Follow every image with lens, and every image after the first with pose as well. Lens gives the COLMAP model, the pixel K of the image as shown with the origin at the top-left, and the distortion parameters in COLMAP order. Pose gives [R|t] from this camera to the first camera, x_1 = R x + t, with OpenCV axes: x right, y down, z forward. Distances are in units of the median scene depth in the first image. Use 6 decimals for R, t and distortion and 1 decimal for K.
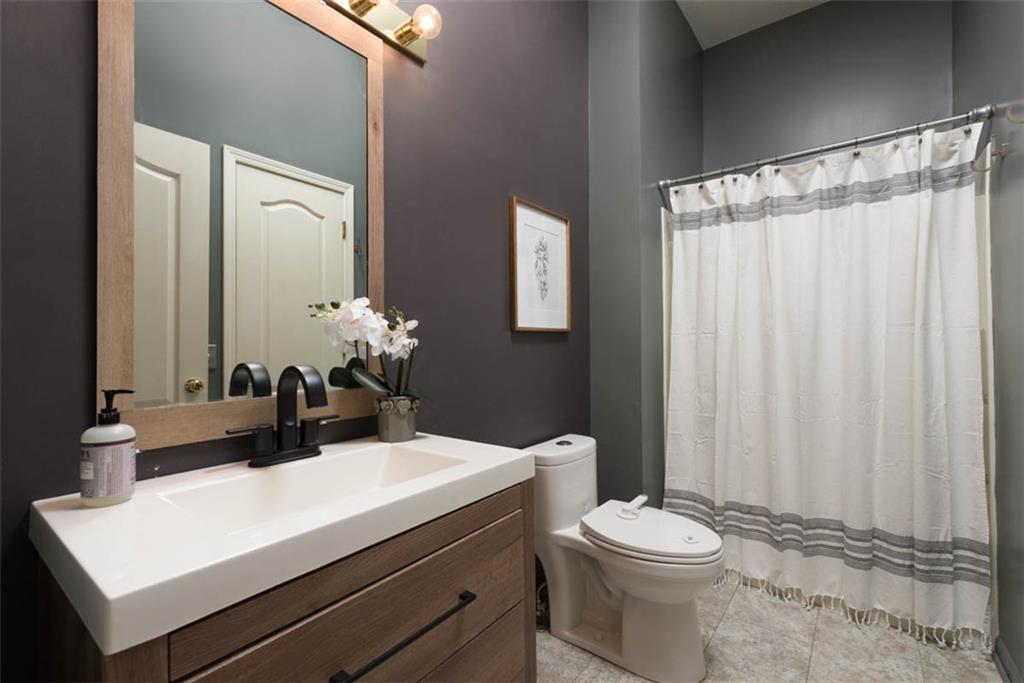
lens RADIAL K [[449.5, 0, 512.0], [0, 449.5, 341.5], [0, 0, 1]] dist [-0.000272, -0.000208]
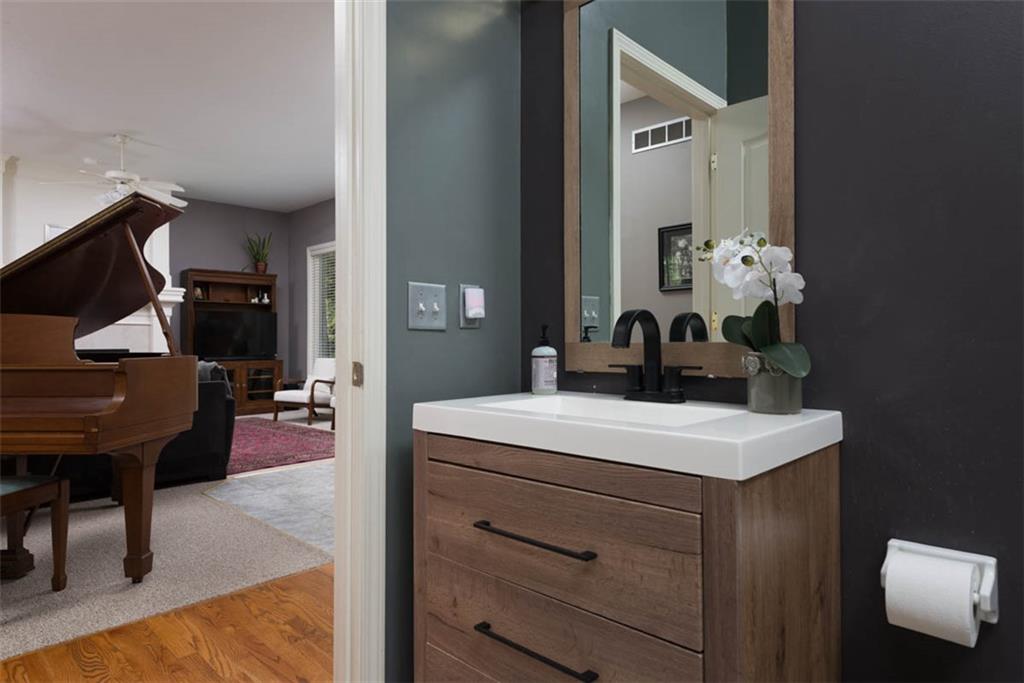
lens RADIAL K [[609.3, 0, 512.0], [0, 609.3, 341.5], [0, 0, 1]] dist [-0.004002, -0.000705]
pose [[-0.121763, 0.007456, -0.992531, 1.010083], [0.009352, 0.999936, 0.006364, 0.118928], [0.992515, -0.008507, -0.121825, 0.905011]]
